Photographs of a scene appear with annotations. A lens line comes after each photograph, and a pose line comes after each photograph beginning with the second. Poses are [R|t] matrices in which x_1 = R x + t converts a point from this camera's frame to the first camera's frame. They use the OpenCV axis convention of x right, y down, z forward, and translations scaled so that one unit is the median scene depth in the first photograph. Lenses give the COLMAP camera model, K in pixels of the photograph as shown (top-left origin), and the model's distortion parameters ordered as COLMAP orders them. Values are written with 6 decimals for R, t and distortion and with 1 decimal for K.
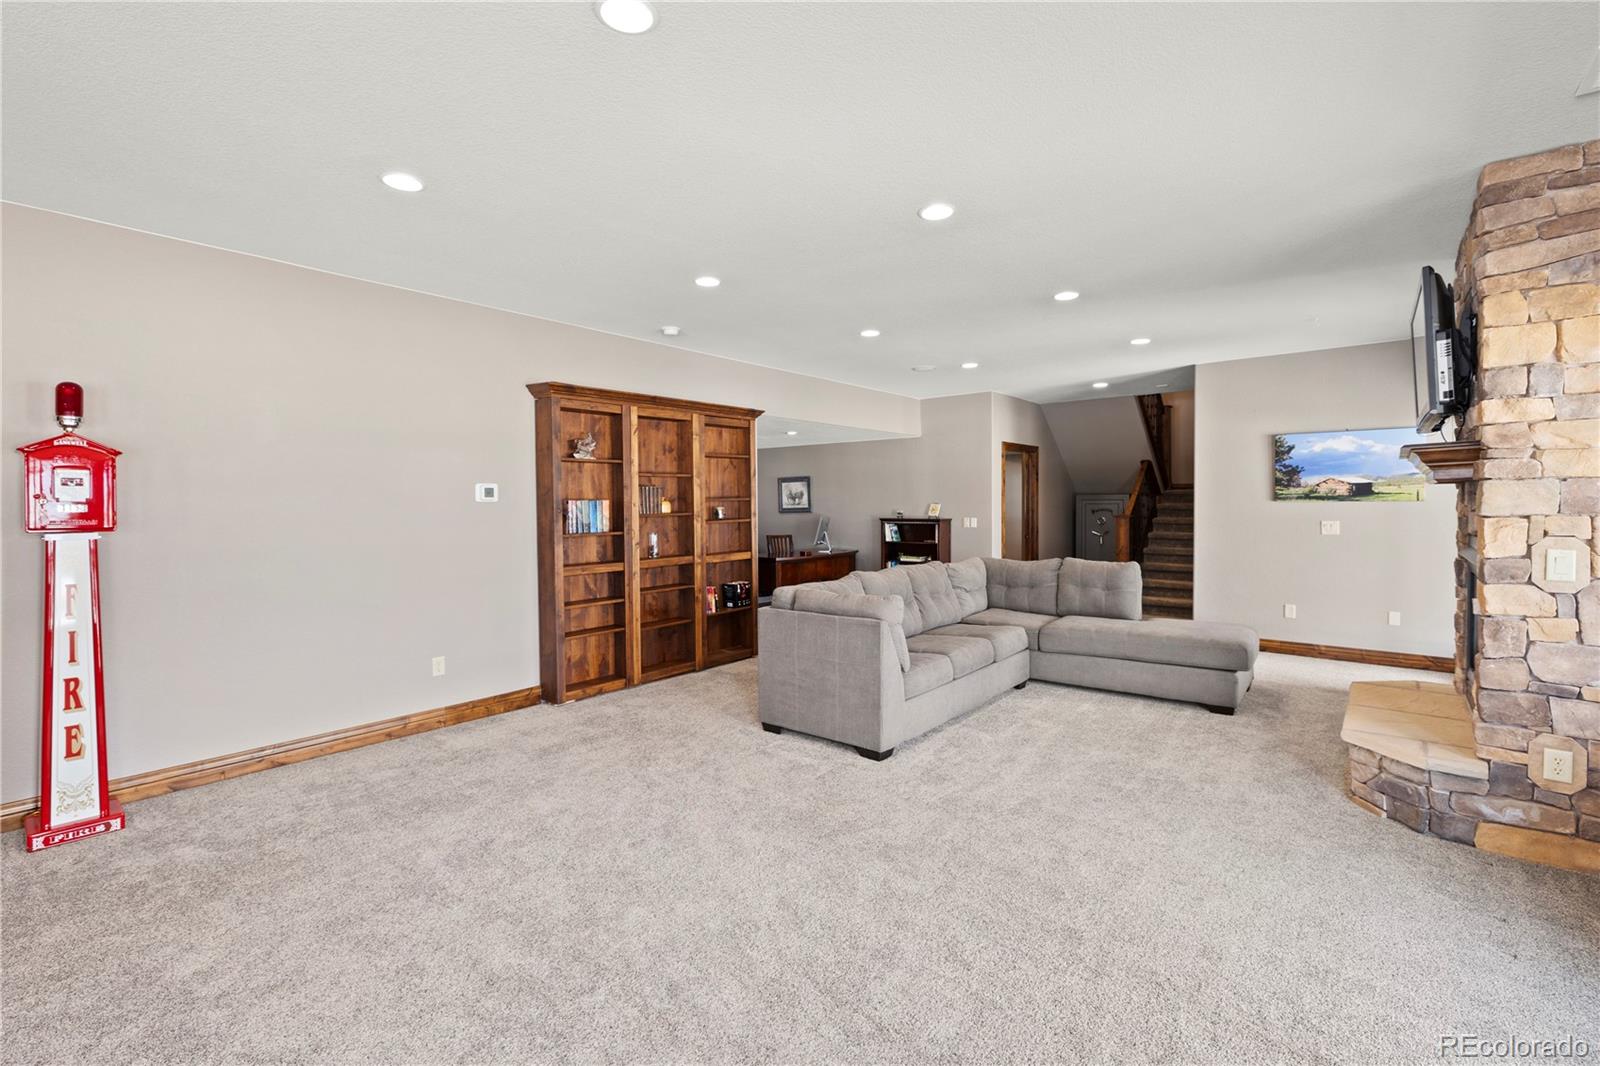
lens RADIAL K [[703.0, 0, 803.5], [0, 703.0, 513.2], [0, 0, 1]] dist [0.000228, 0.000379]
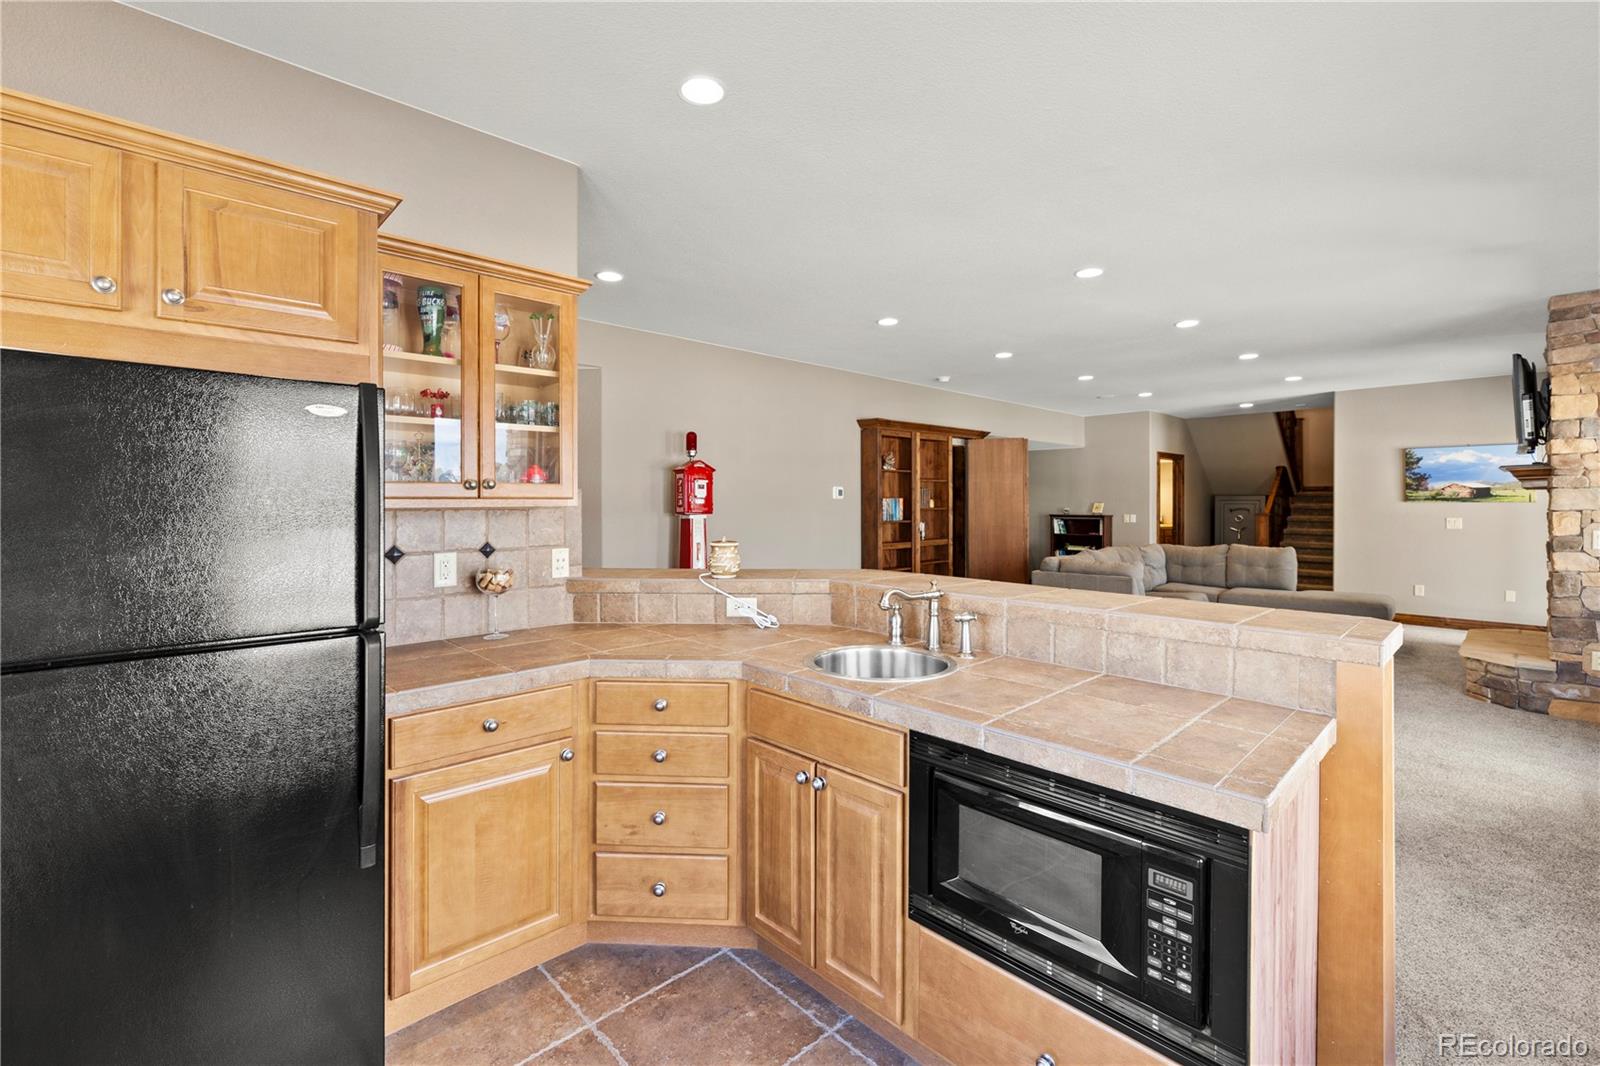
lens RADIAL K [[701.8, 0, 802.7], [0, 701.8, 502.8], [0, 0, 1]] dist [-0.000222, -0.000236]
pose [[0.993939, 0.005749, -0.109779, -0.523931], [-0.007286, 0.999881, -0.013604, 0.018878], [0.109688, 0.014322, 0.993863, -0.725621]]
